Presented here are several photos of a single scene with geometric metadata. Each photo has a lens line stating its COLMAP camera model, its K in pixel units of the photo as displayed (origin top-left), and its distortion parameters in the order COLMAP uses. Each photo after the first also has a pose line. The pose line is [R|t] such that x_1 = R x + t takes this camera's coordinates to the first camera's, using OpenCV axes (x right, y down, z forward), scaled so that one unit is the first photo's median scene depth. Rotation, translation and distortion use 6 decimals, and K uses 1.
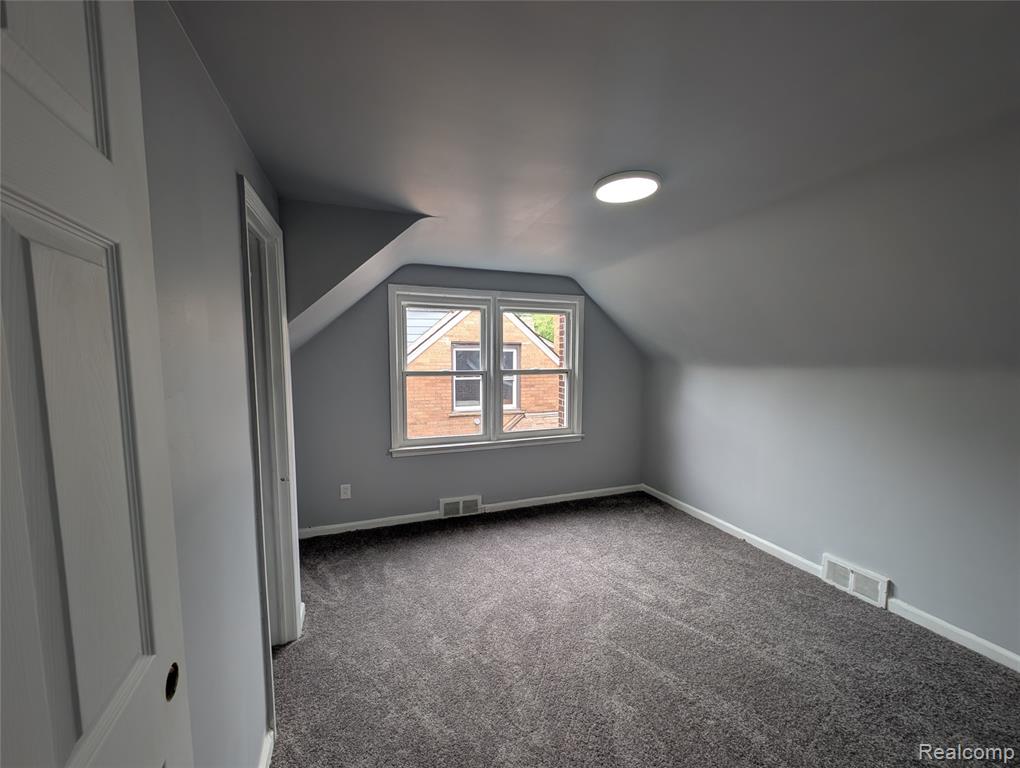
lens RADIAL K [[413.4, 0, 510.0], [0, 413.4, 384.0], [0, 0, 1]] dist [-0.000210, -0.000003]
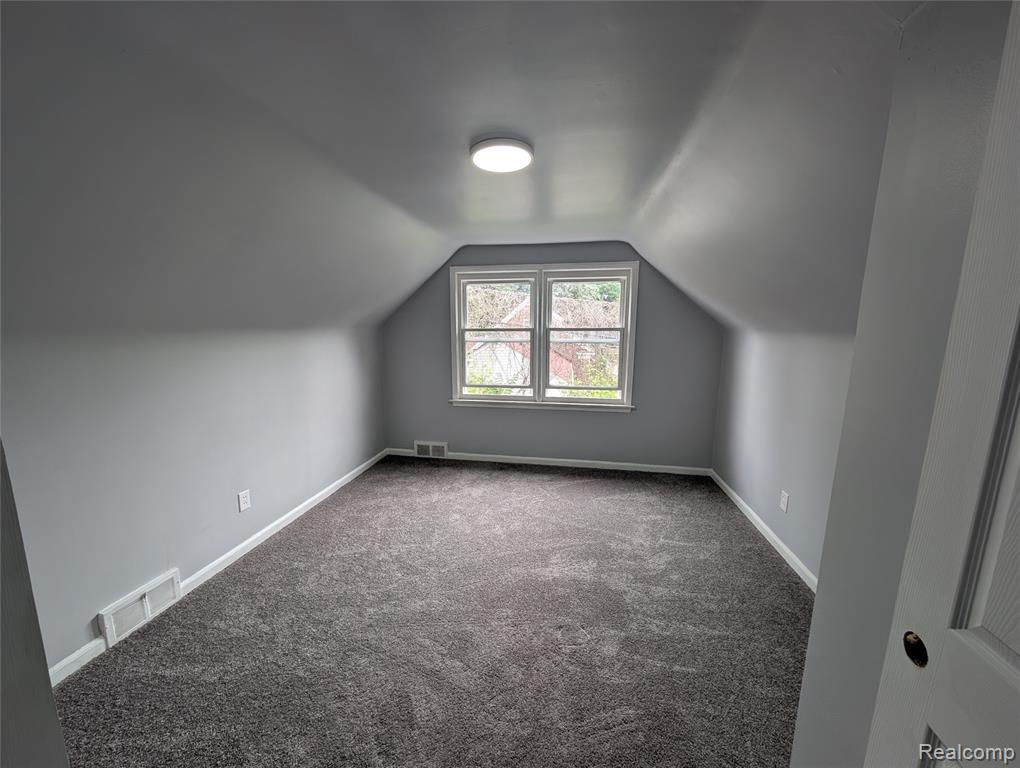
lens RADIAL K [[357.3, 0, 510.0], [0, 357.3, 384.0], [0, 0, 1]] dist [0.000088, -0.000001]
pose [[0.859707, 0.079181, -0.504612, 0.382875], [-0.031253, 0.994215, 0.102762, -0.008410], [0.509830, -0.072575, 0.857209, 0.143272]]
